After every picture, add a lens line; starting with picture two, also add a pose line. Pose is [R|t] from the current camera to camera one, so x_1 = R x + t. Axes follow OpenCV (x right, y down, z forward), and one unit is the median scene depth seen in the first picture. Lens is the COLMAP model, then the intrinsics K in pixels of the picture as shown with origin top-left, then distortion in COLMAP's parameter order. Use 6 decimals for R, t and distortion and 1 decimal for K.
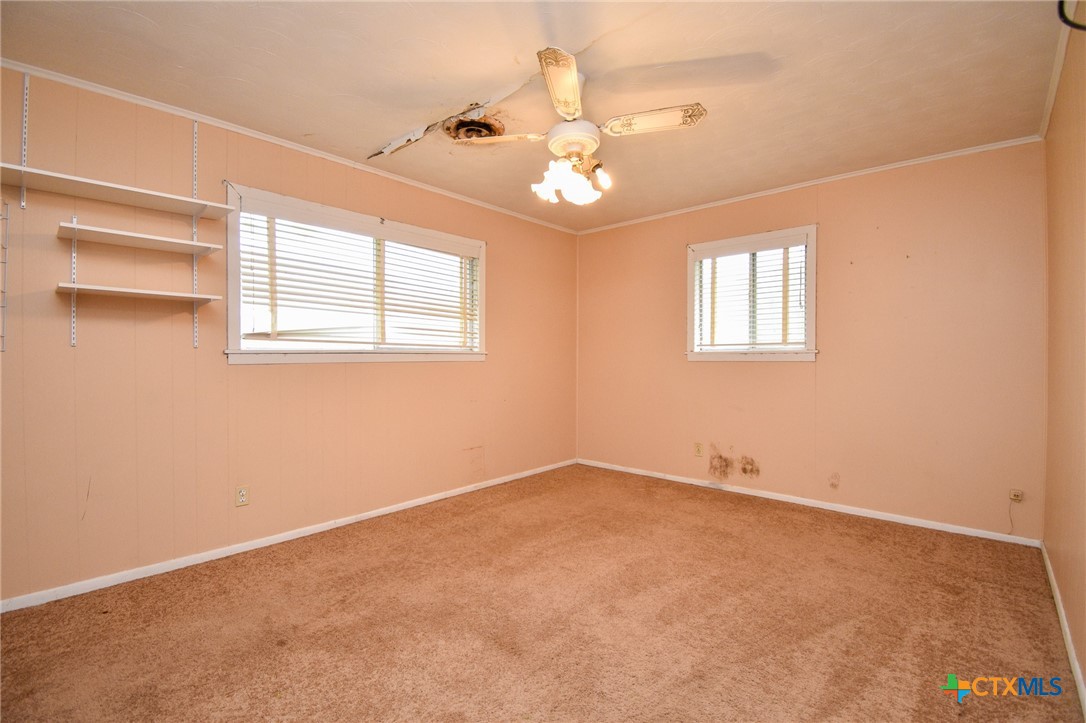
lens RADIAL K [[482.5, 0, 546.5], [0, 482.5, 359.8], [0, 0, 1]] dist [0.021751, -0.023945]
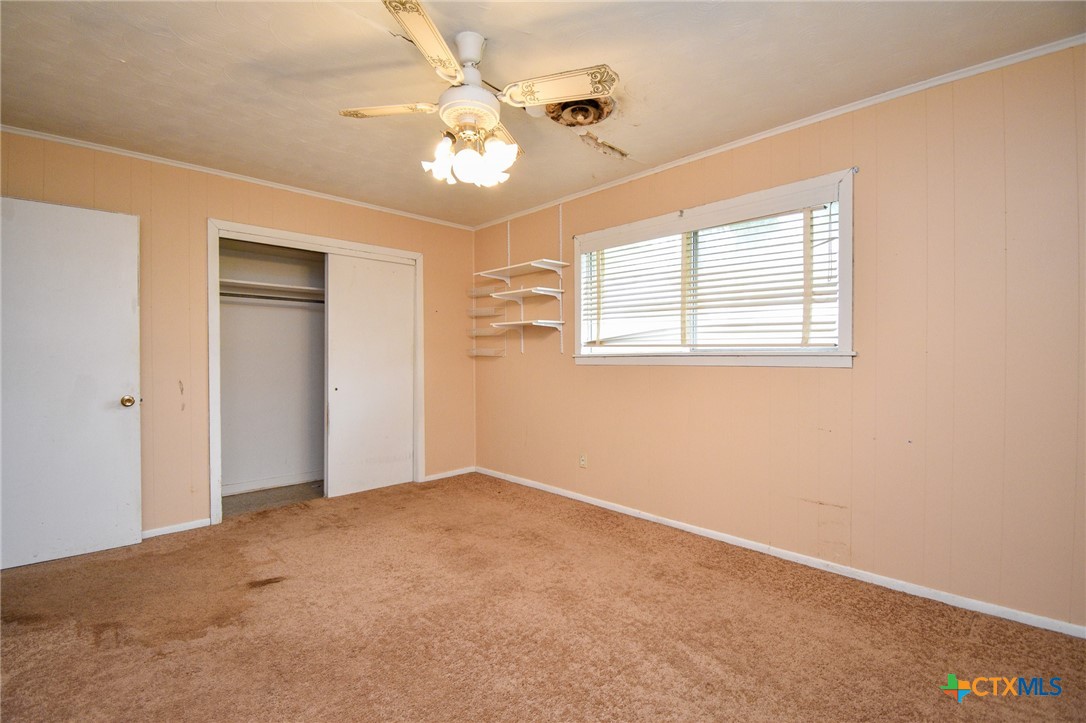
lens RADIAL K [[482.5, 0, 546.5], [0, 482.5, 359.8], [0, 0, 1]] dist [0.021751, -0.023945]
pose [[-0.064897, 0.004772, -0.997881, 0.641439], [-0.005273, 0.999973, 0.005125, -0.010174], [0.997878, 0.005594, -0.064870, 0.849357]]
